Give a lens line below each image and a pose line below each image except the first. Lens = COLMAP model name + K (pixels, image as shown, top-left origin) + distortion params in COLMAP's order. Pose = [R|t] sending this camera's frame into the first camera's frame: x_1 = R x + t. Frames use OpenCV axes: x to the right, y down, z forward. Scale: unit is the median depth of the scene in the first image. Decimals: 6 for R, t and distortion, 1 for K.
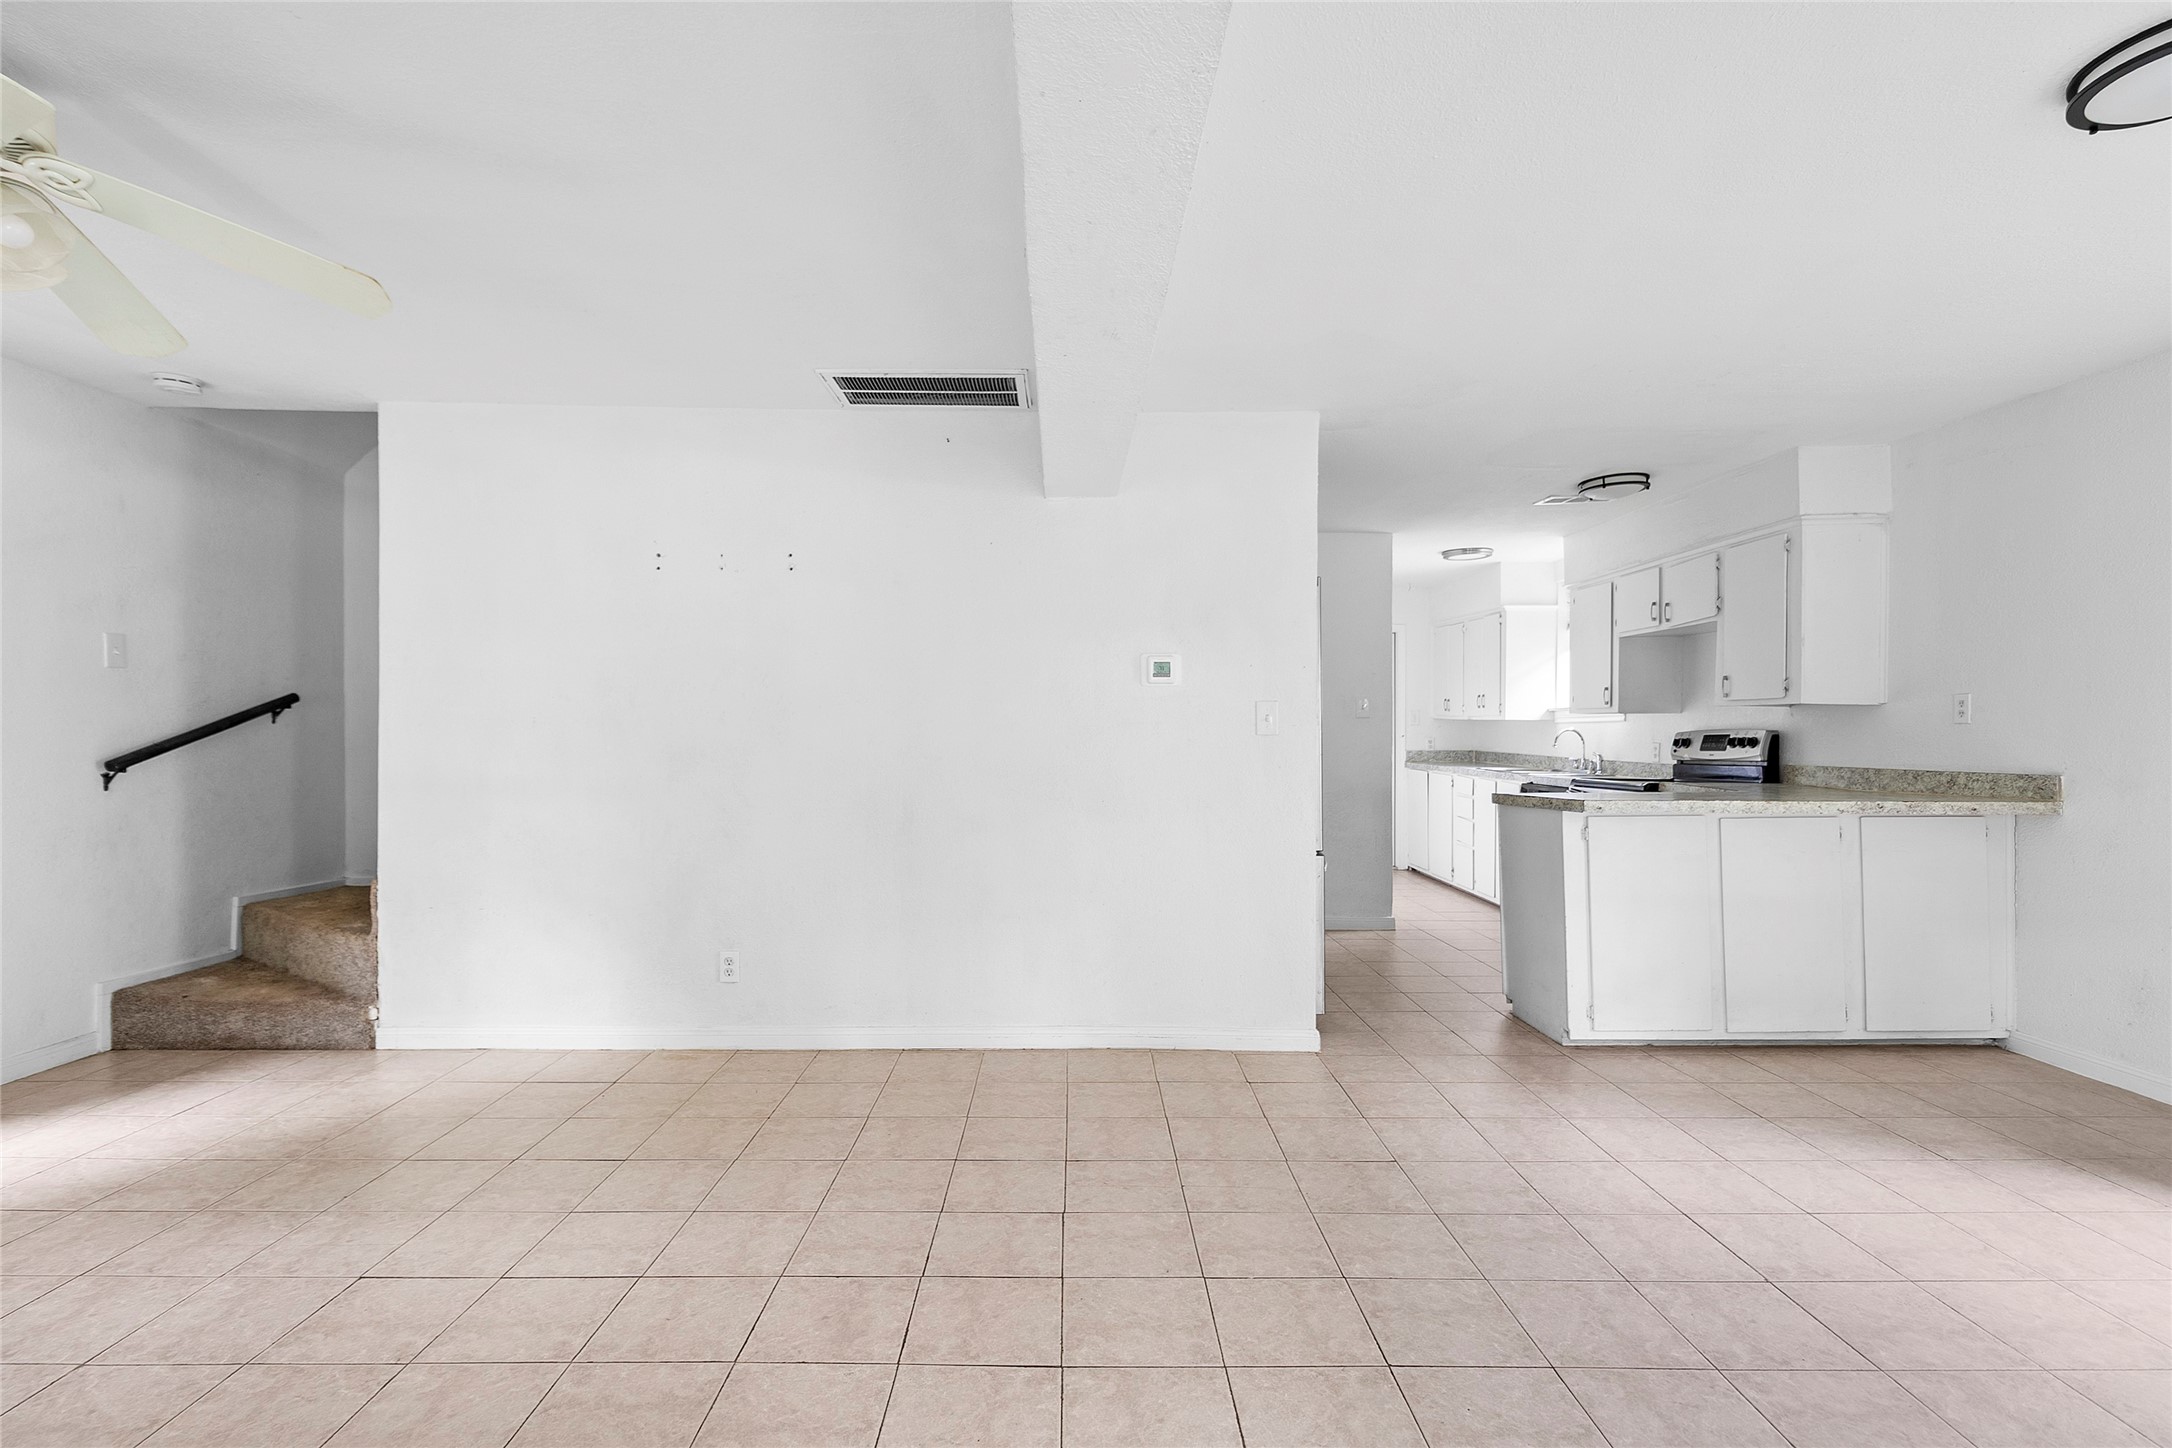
lens RADIAL K [[1010.7, 0, 1063.7], [0, 1010.7, 739.2], [0, 0, 1]] dist [-0.005602, -0.000427]
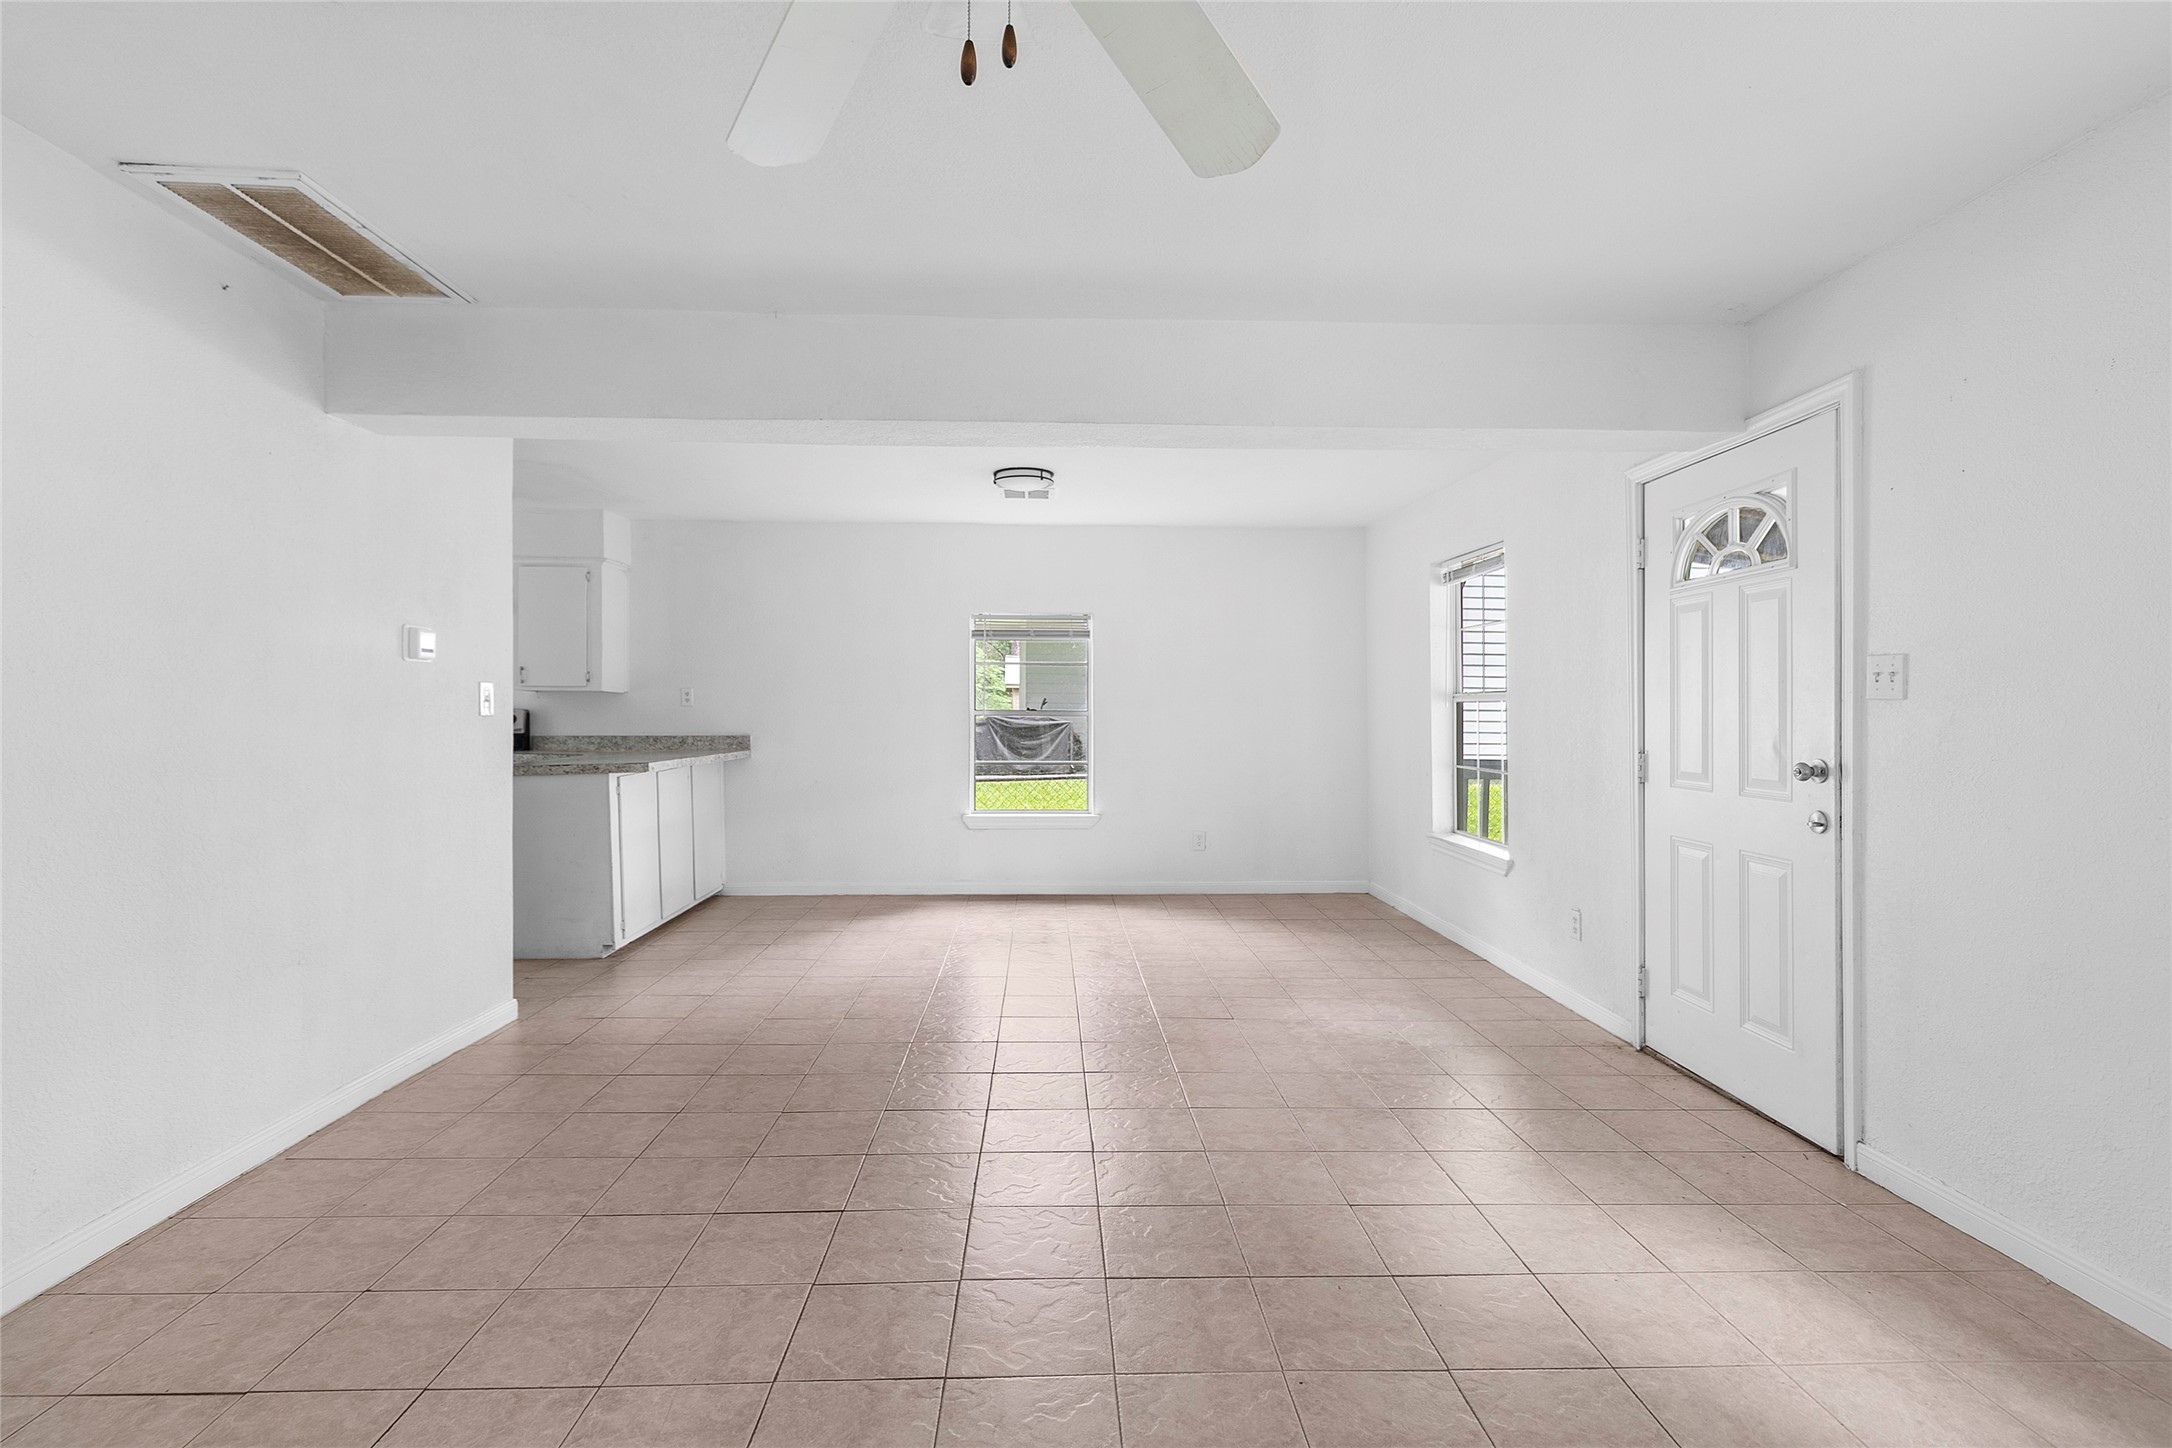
lens RADIAL K [[1010.7, 0, 1074.8], [0, 1010.7, 710.7], [0, 0, 1]] dist [-0.005602, -0.000427]
pose [[-0.044813, -0.003011, 0.998991, -0.579755], [0.003414, 0.999989, 0.003167, -0.008404], [-0.998990, 0.003552, -0.044802, 0.328778]]
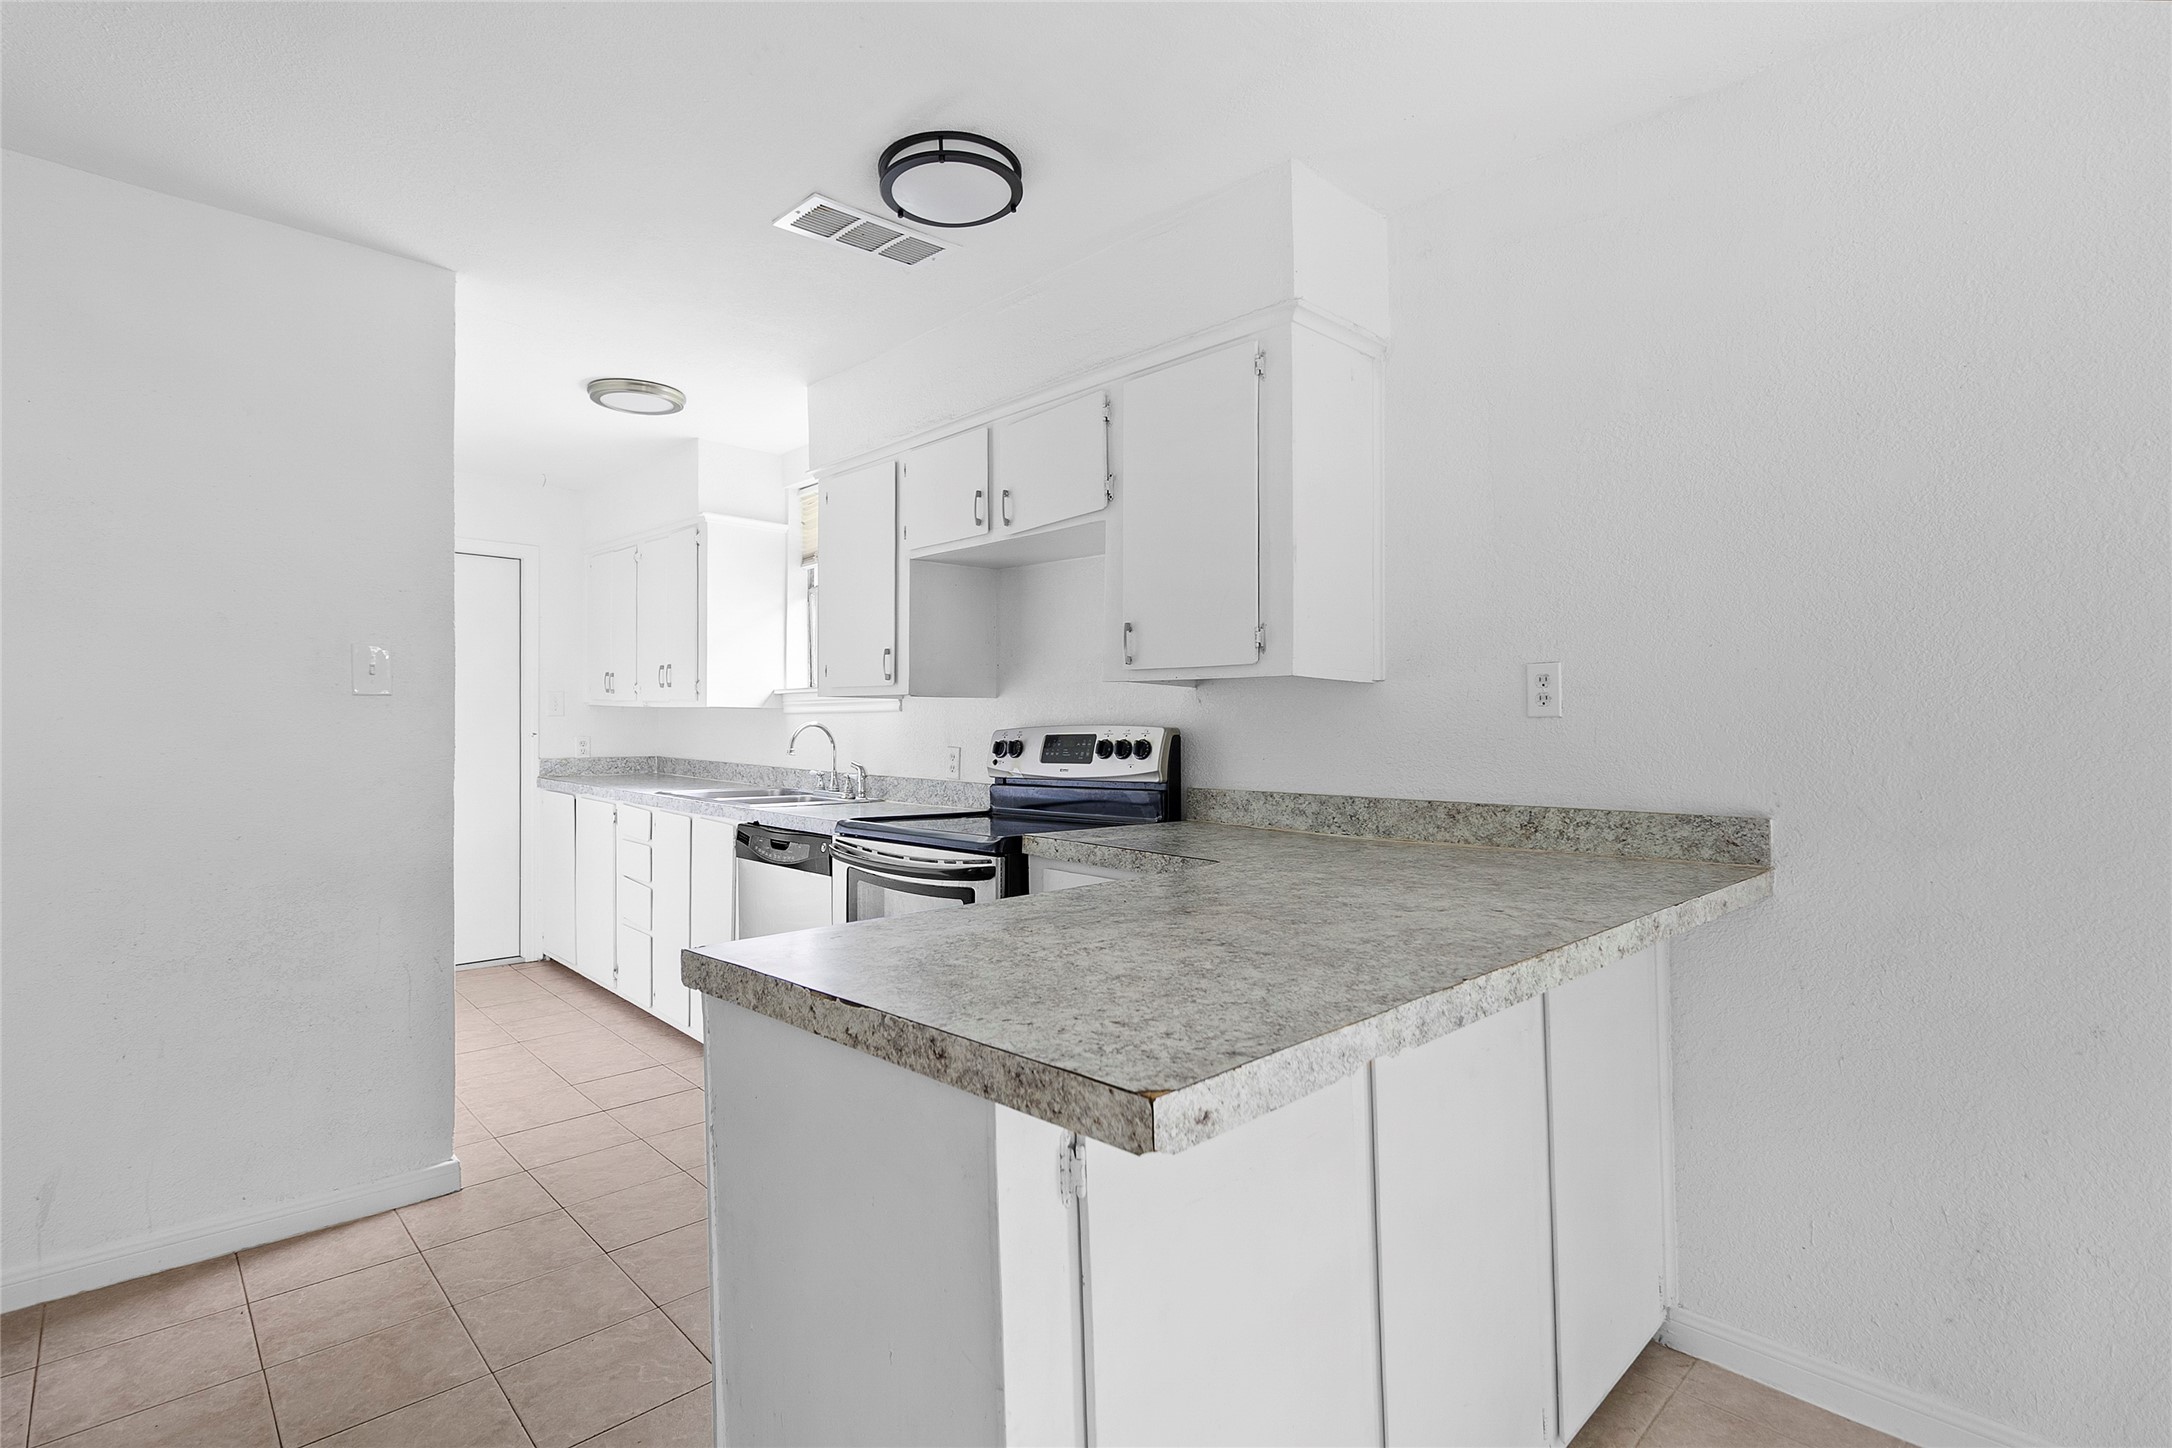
lens RADIAL K [[1010.7, 0, 1081.9], [0, 1010.7, 718.9], [0, 0, 1]] dist [-0.005602, -0.000427]
pose [[0.714134, 0.002660, 0.700004, 0.249357], [0.005357, 0.999943, -0.009264, -0.008194], [-0.699988, 0.010366, 0.714079, 0.584313]]
